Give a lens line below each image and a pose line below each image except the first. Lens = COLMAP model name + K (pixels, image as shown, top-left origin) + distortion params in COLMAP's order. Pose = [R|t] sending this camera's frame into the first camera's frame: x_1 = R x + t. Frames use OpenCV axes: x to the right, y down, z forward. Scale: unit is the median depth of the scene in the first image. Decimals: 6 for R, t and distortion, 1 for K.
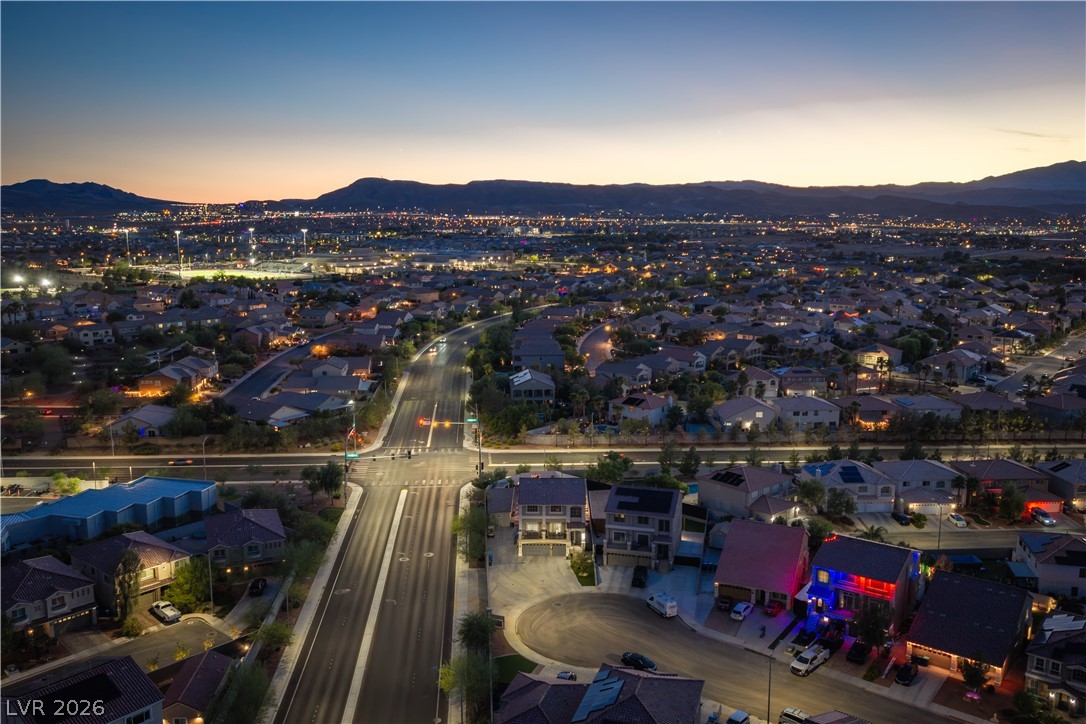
lens RADIAL K [[862.0, 0, 543.0], [0, 862.0, 362.0], [0, 0, 1]] dist [0.010276, 0.001579]
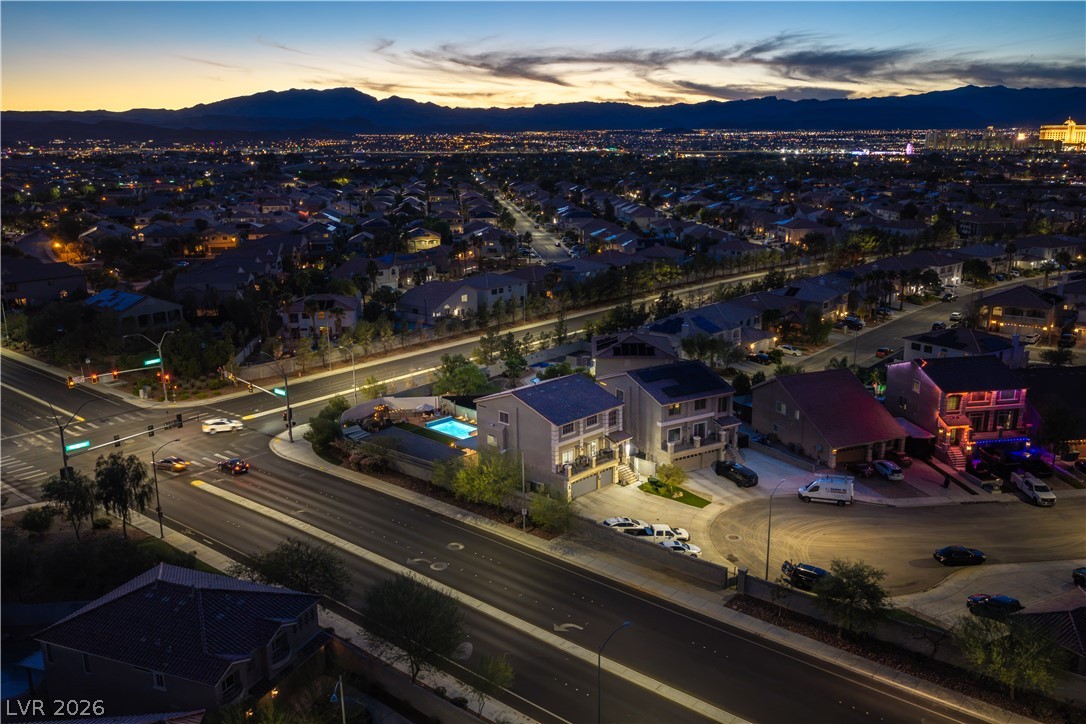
lens RADIAL K [[891.8, 0, 516.2], [0, 891.8, 362.9], [0, 0, 1]] dist [0.008145, 0.002250]
pose [[0.709871, -0.180212, 0.680887, -0.417339], [0.127141, 0.983619, 0.127785, 0.024999], [-0.692762, -0.004142, 0.721155, 0.455783]]
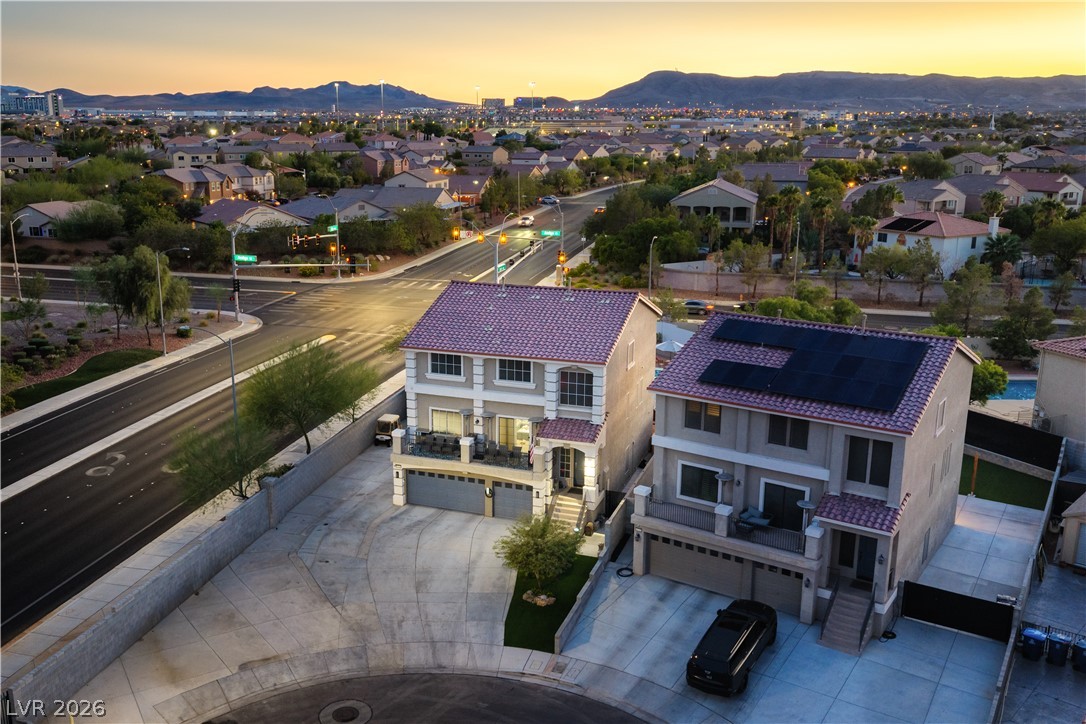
lens RADIAL K [[961.7, 0, 501.6], [0, 961.7, 363.2], [0, 0, 1]] dist [0.004528, -0.009597]
pose [[0.939102, 0.082587, -0.333566, 0.106402], [-0.052929, 0.993870, 0.097057, 0.113498], [0.339537, -0.073492, 0.937717, 0.569865]]
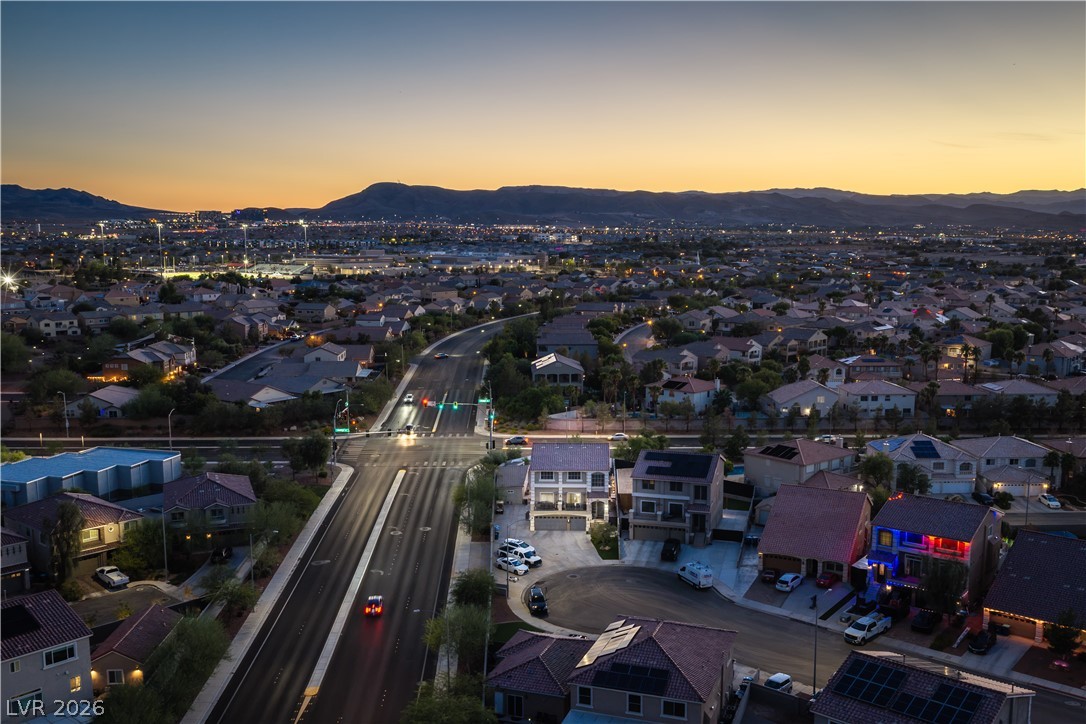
lens RADIAL K [[992.8, 0, 571.9], [0, 992.8, 378.2], [0, 0, 1]] dist [0.015560, -0.008505]
pose [[0.999931, 0.003805, -0.011110, 0.019446], [-0.003976, 0.999874, -0.015399, 0.075300], [0.011050, 0.015442, 0.999820, 0.014707]]
